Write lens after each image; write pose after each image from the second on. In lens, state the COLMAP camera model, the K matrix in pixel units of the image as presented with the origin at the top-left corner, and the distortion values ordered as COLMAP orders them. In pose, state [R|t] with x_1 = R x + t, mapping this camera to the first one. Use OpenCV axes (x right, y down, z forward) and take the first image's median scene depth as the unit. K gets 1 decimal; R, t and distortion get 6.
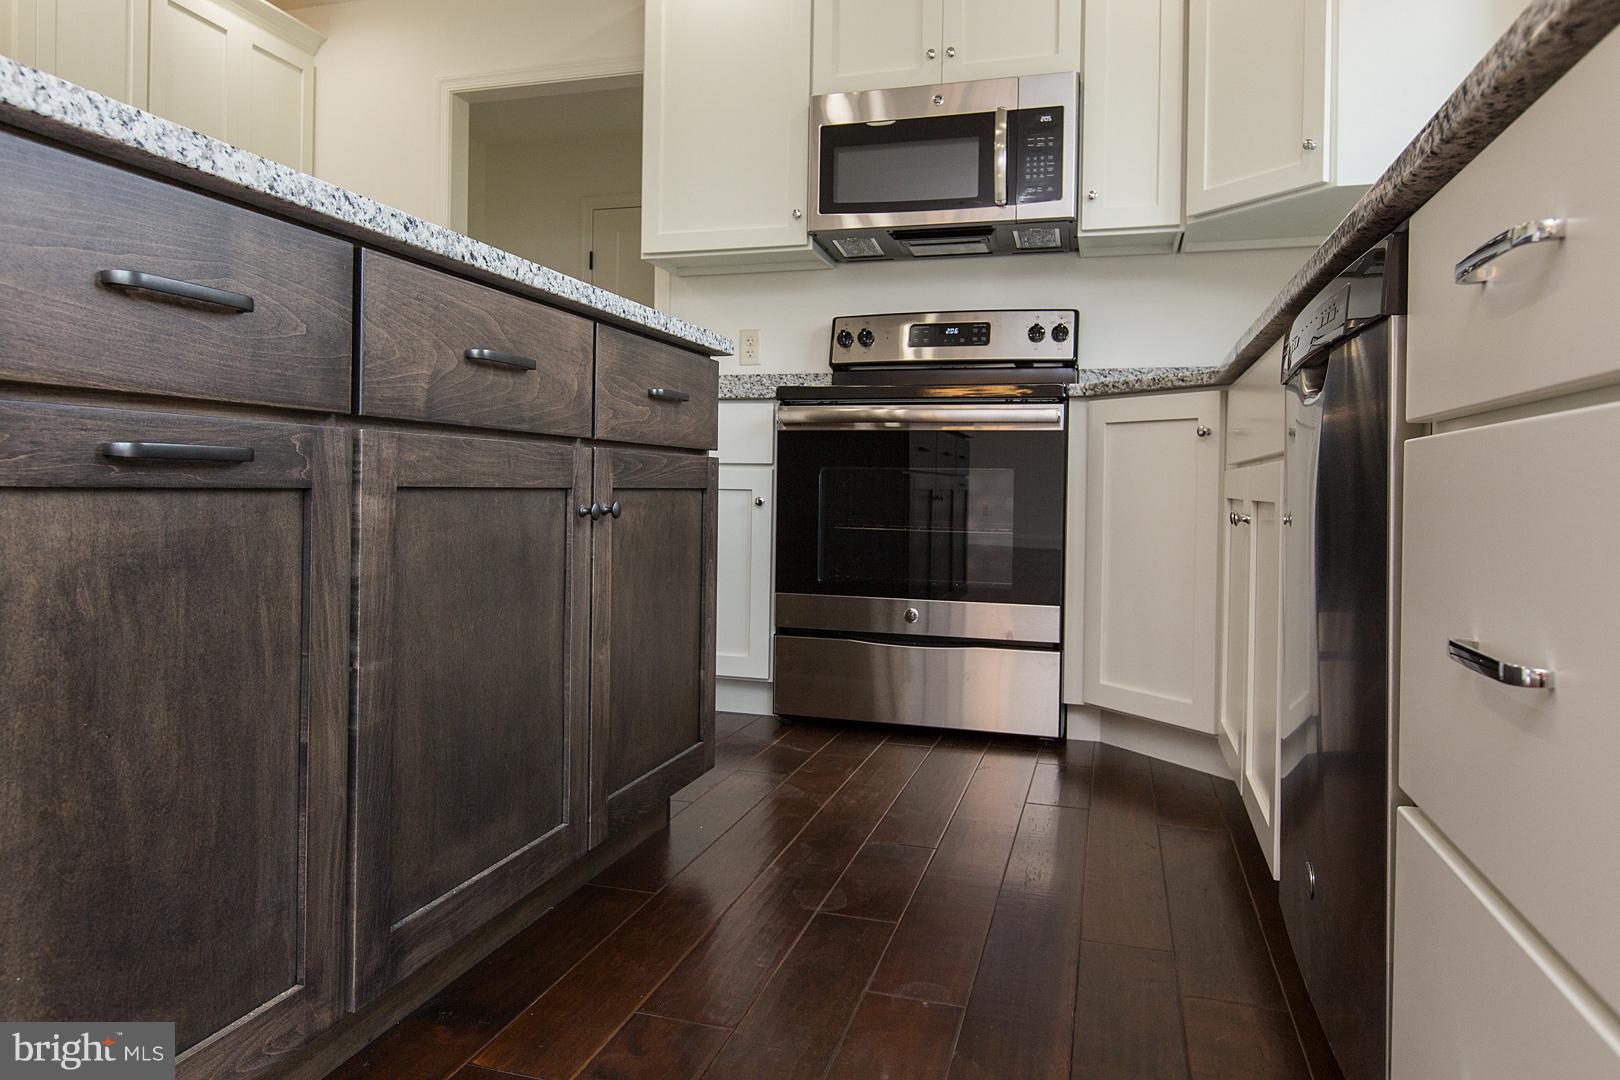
lens RADIAL K [[1111.9, 0, 749.7], [0, 1111.9, 497.9], [0, 0, 1]] dist [-0.005813, 0.021162]
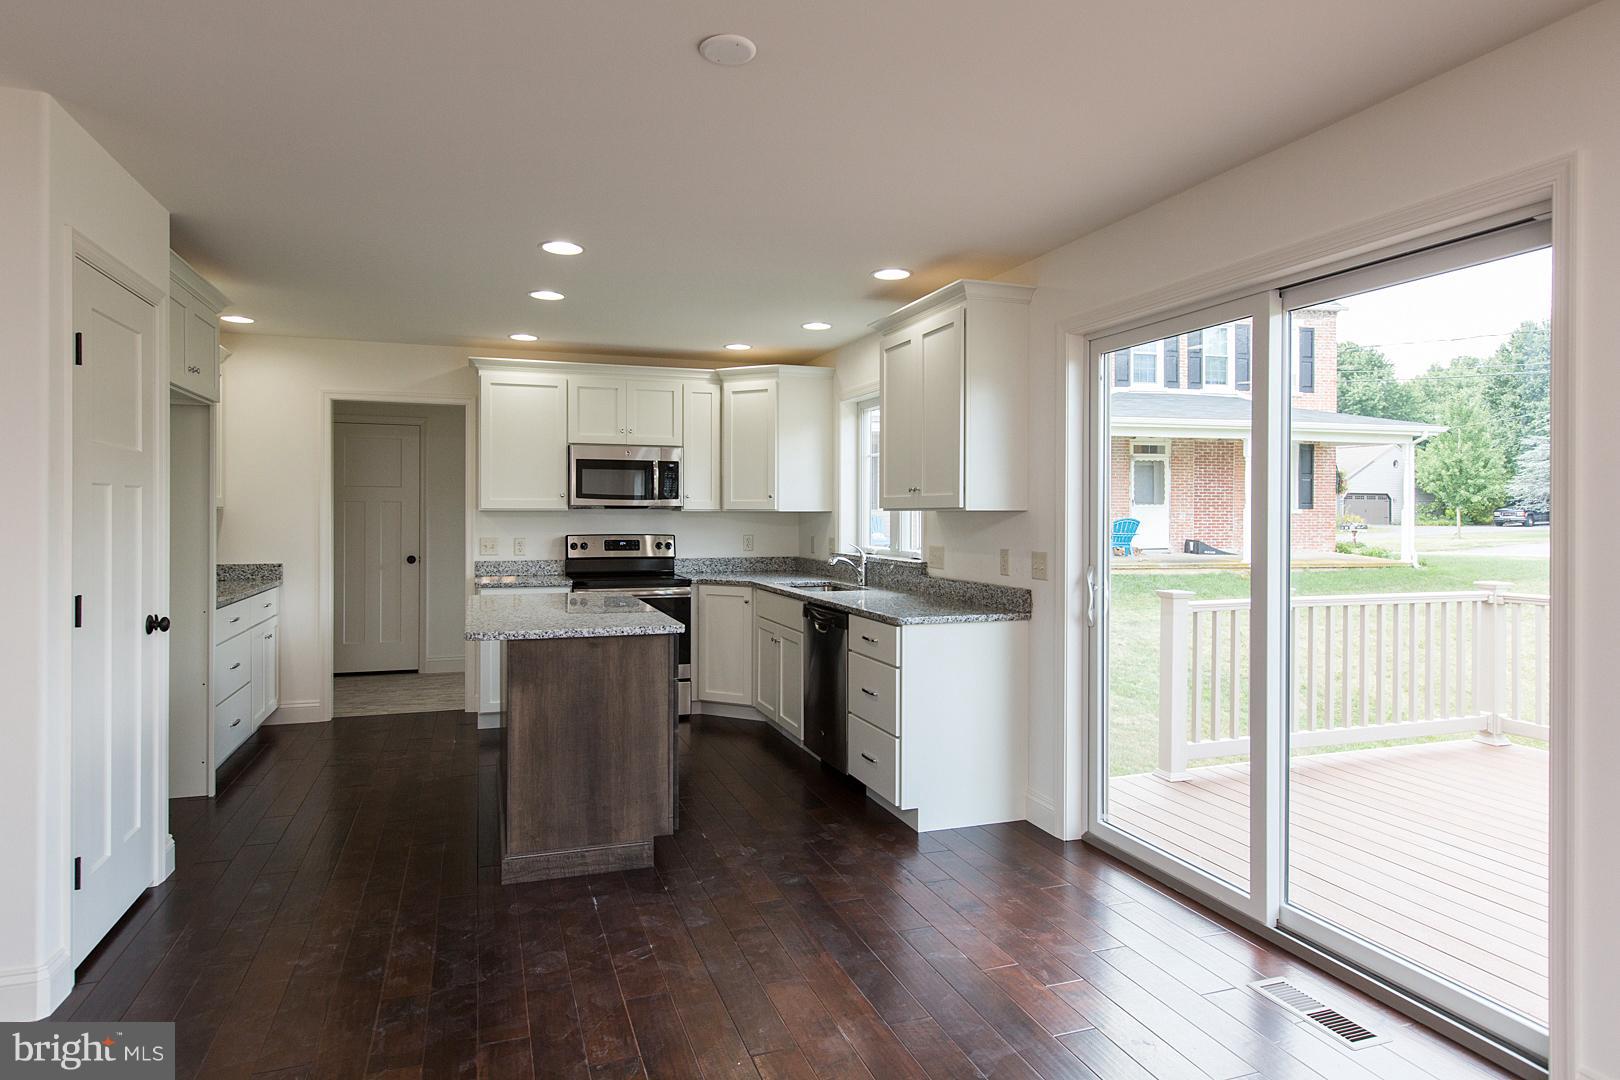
lens RADIAL K [[942.8, 0, 788.6], [0, 942.8, 517.8], [0, 0, 1]] dist [0.019107, 0.005434]
pose [[0.799004, -0.017506, 0.601071, -0.795986], [0.014700, 0.999846, 0.009579, -0.243495], [-0.601146, 0.001182, 0.799138, -0.840938]]
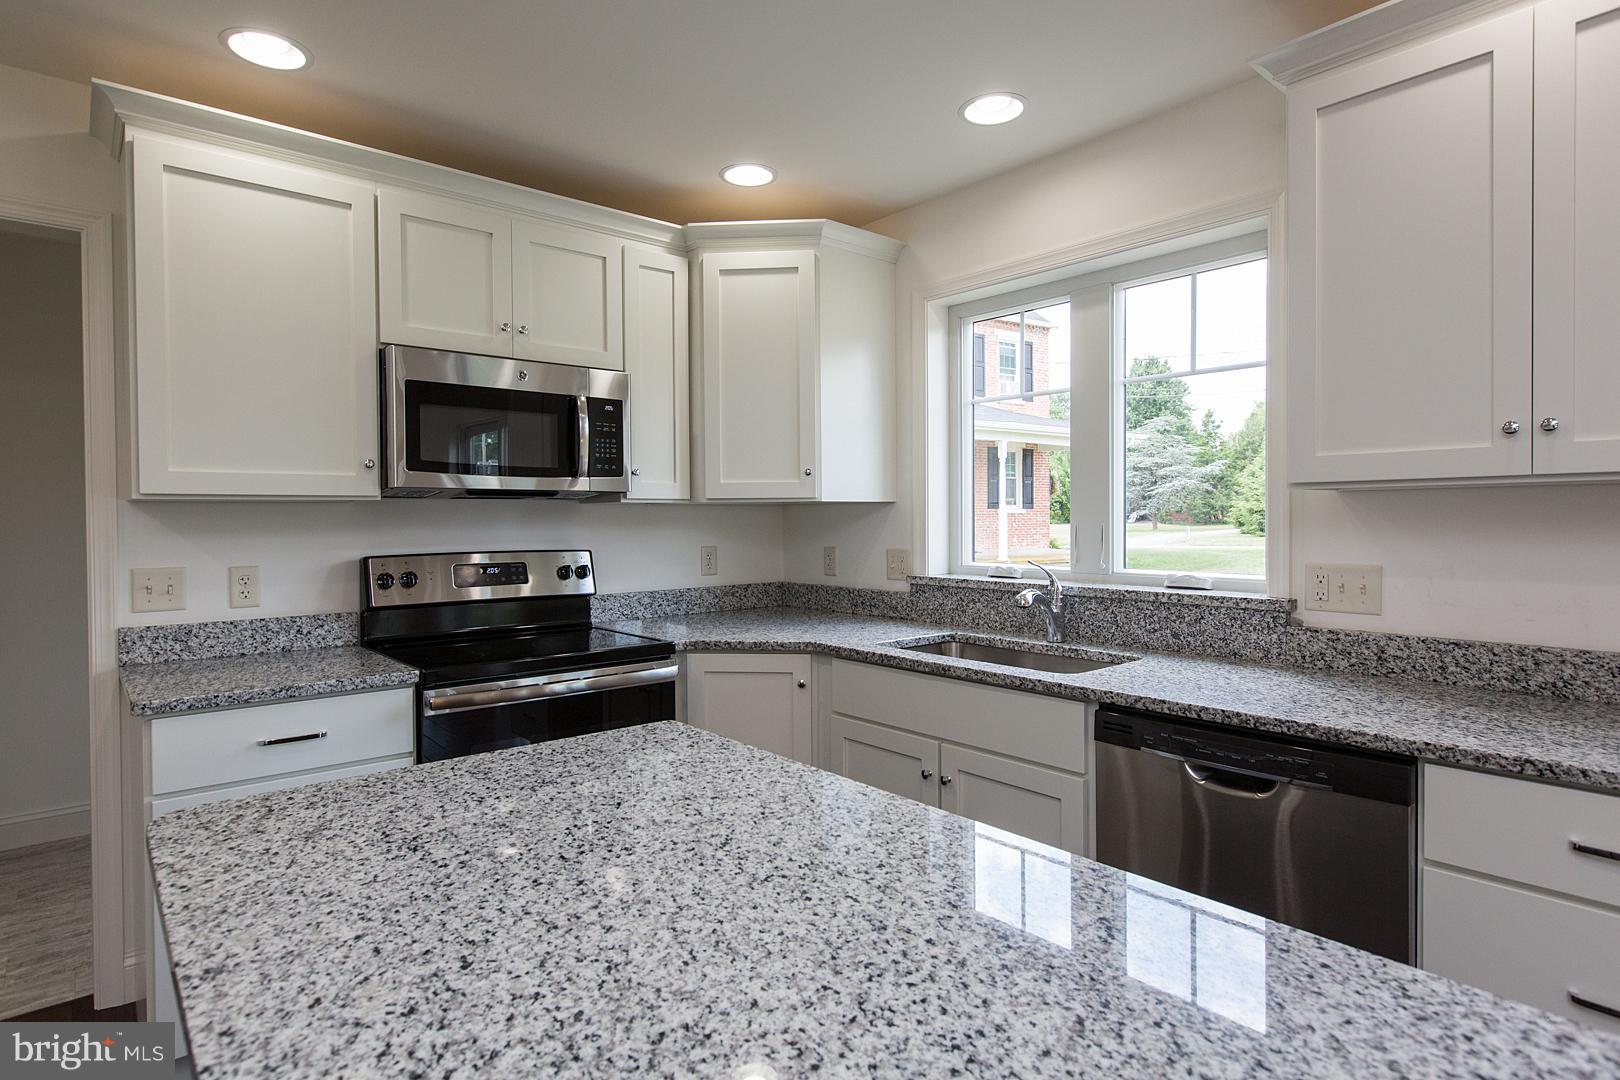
lens RADIAL K [[853.3, 0, 804.6], [0, 853.3, 532.2], [0, 0, 1]] dist [0.000192, -0.003048]
pose [[0.509753, -0.034435, 0.859631, -0.426915], [0.020705, 0.999400, 0.027756, -0.230471], [-0.860071, 0.003650, 0.510161, 0.350879]]
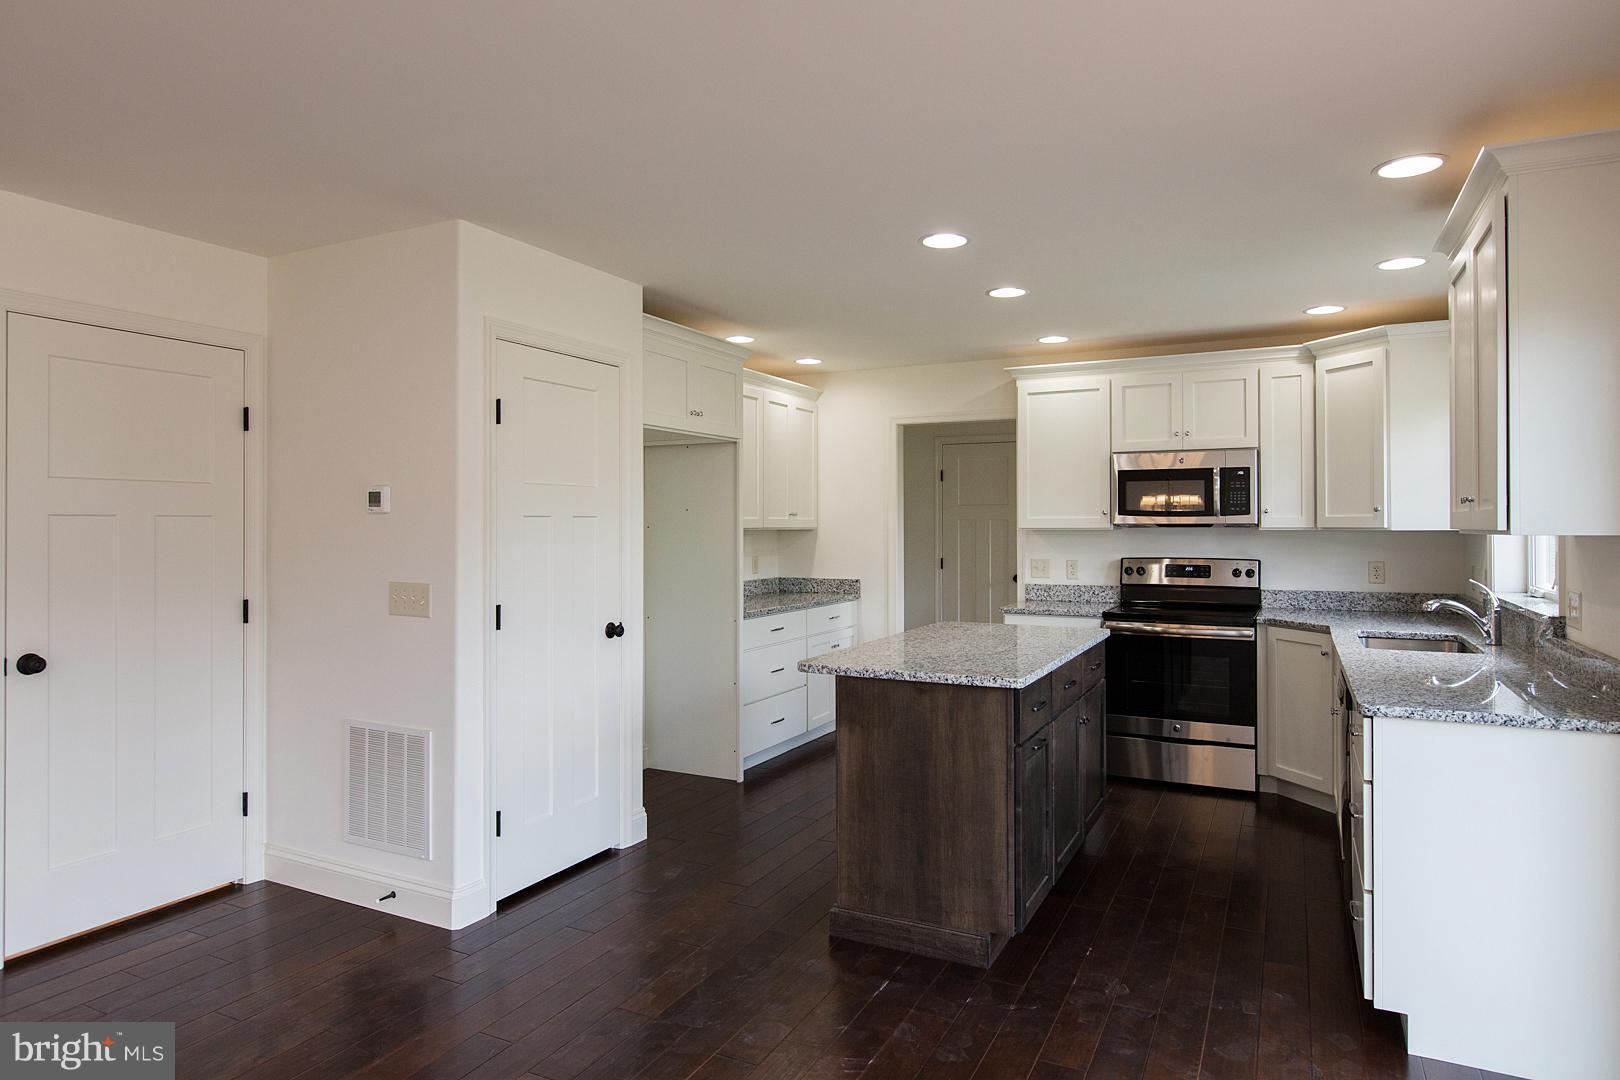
lens RADIAL K [[969.7, 0, 809.0], [0, 969.7, 522.0], [0, 0, 1]] dist [0.002538, 0.005552]
pose [[0.988688, -0.020184, -0.148620, -0.235990], [0.018587, 0.999754, -0.012125, -0.249926], [0.148829, 0.009225, 0.988820, -0.812747]]
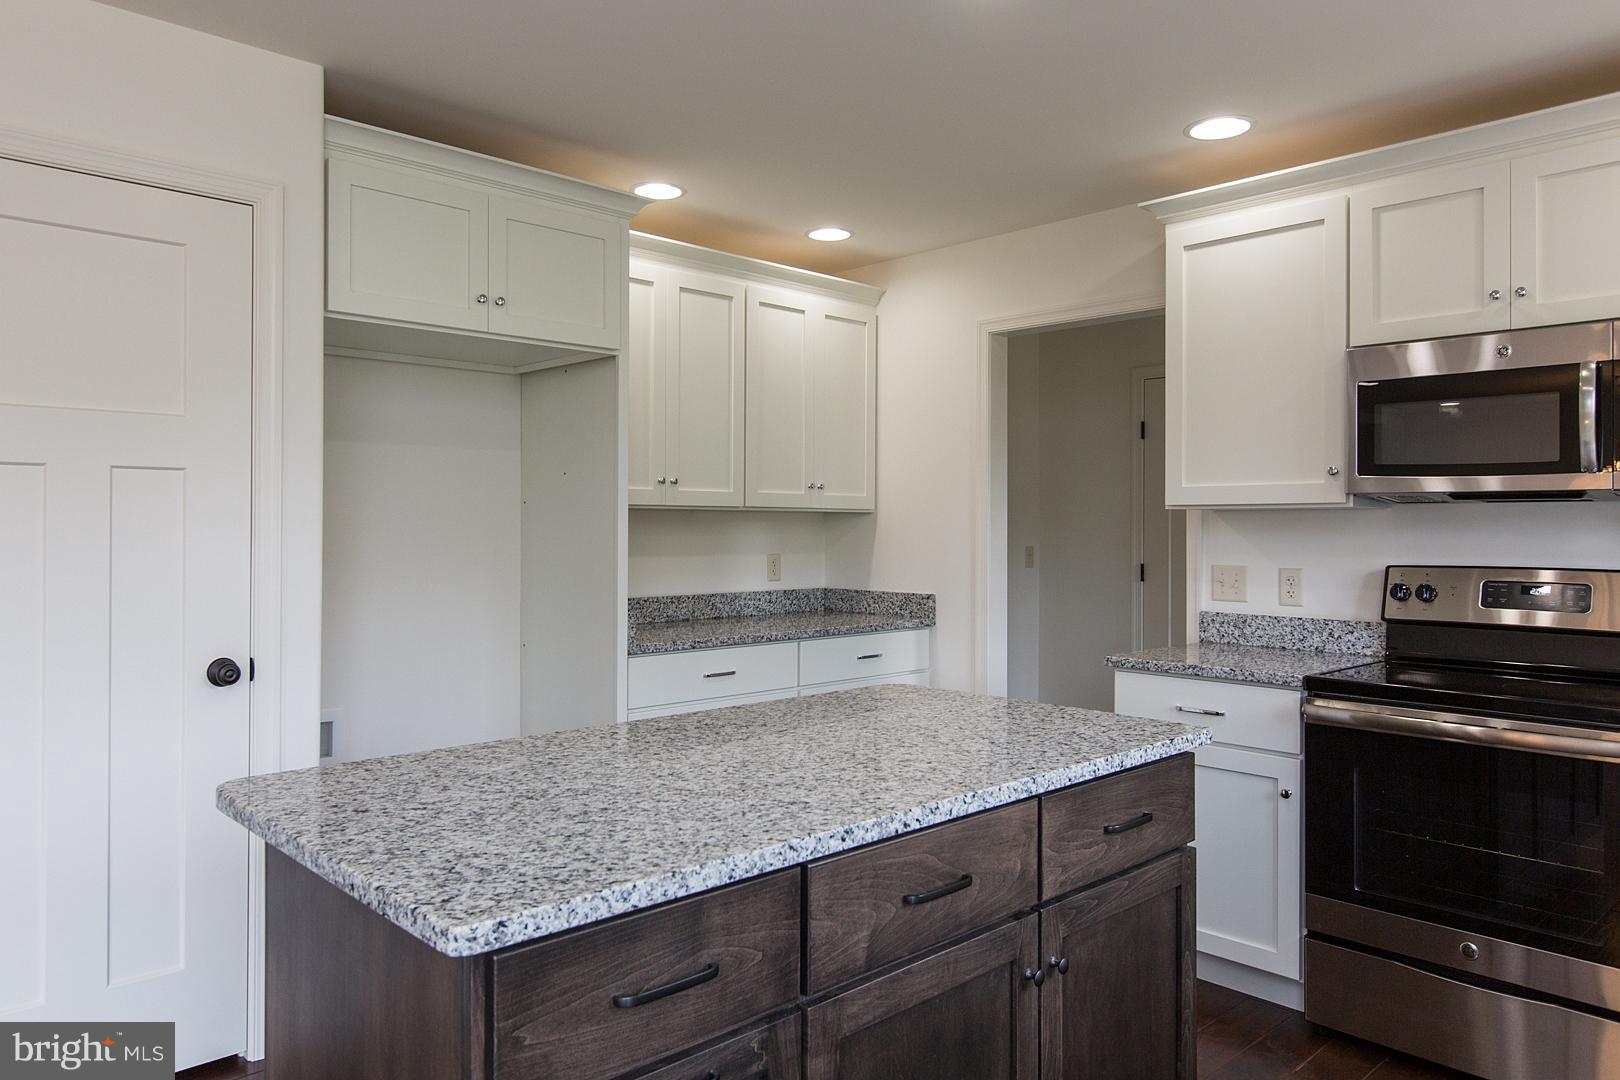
lens RADIAL K [[1111.9, 0, 780.1], [0, 1111.9, 518.0], [0, 0, 1]] dist [-0.005813, 0.021162]
pose [[0.877884, -0.018100, -0.478531, 0.089533], [0.009455, 0.999746, -0.020469, -0.220261], [0.478780, 0.013445, 0.877832, -0.053893]]
